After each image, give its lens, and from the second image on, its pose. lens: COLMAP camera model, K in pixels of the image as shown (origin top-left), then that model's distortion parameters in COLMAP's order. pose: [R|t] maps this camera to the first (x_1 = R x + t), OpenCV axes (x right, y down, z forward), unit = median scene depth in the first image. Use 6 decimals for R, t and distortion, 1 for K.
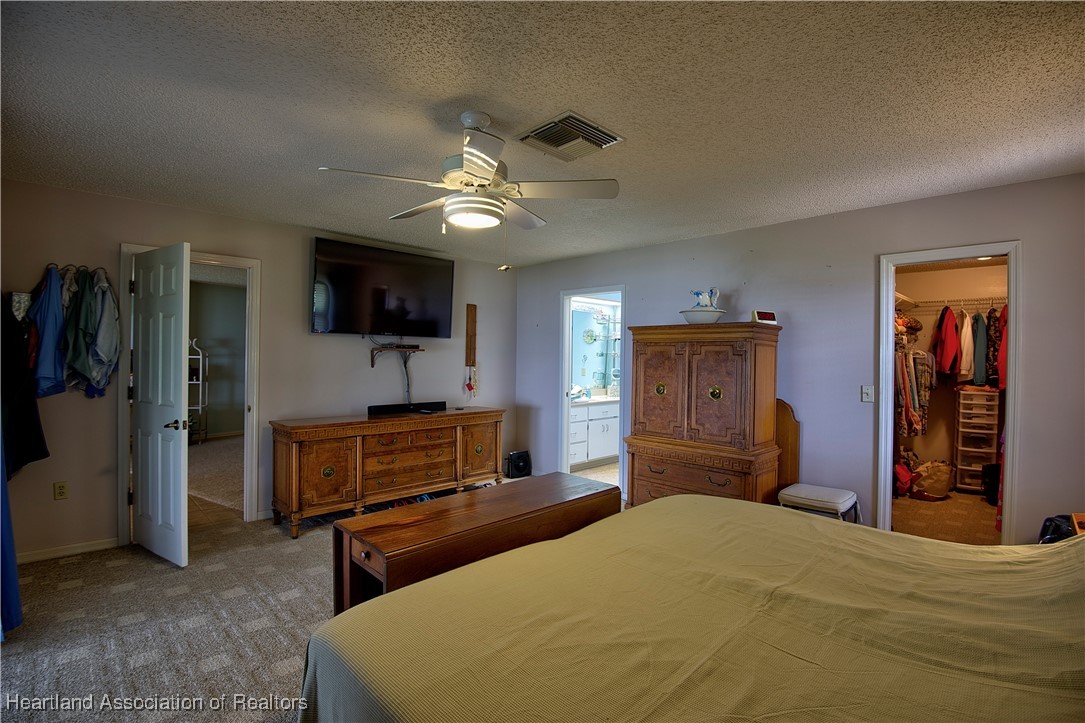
lens RADIAL K [[517.6, 0, 549.6], [0, 517.6, 360.0], [0, 0, 1]] dist [-0.005708, -0.018398]
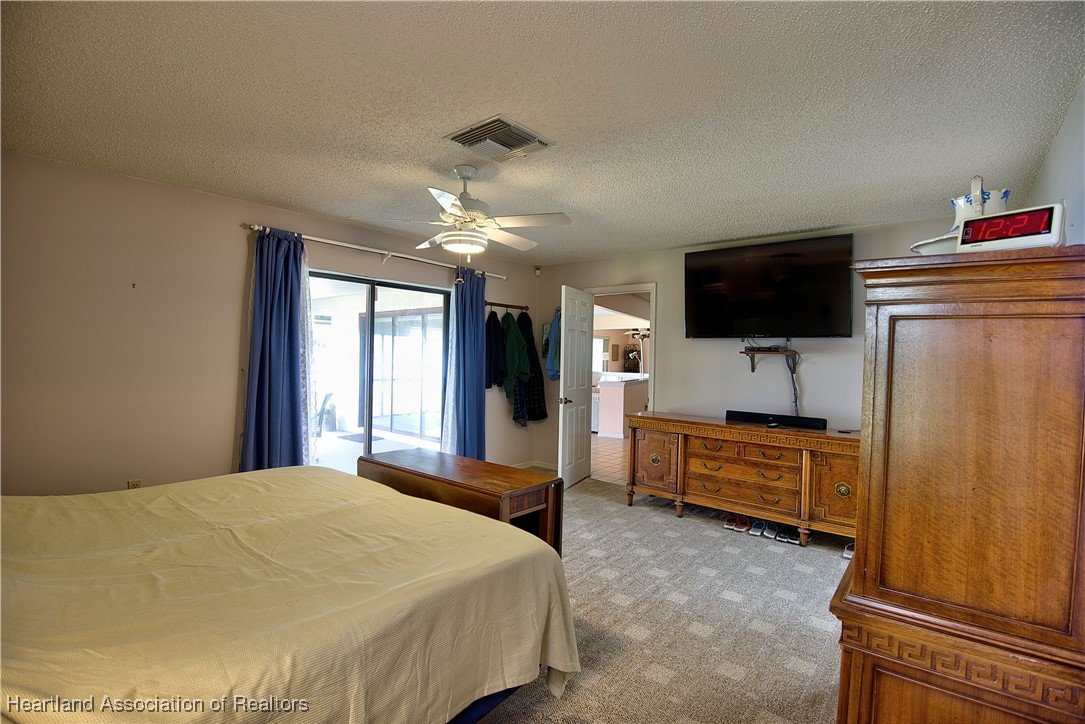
lens RADIAL K [[517.6, 0, 549.6], [0, 517.6, 360.5], [0, 0, 1]] dist [-0.005708, -0.018398]
pose [[0.079232, 0.004465, -0.996846, 1.189870], [-0.025182, 0.999680, 0.002476, 0.000702], [0.996538, 0.024907, 0.079320, 1.148424]]
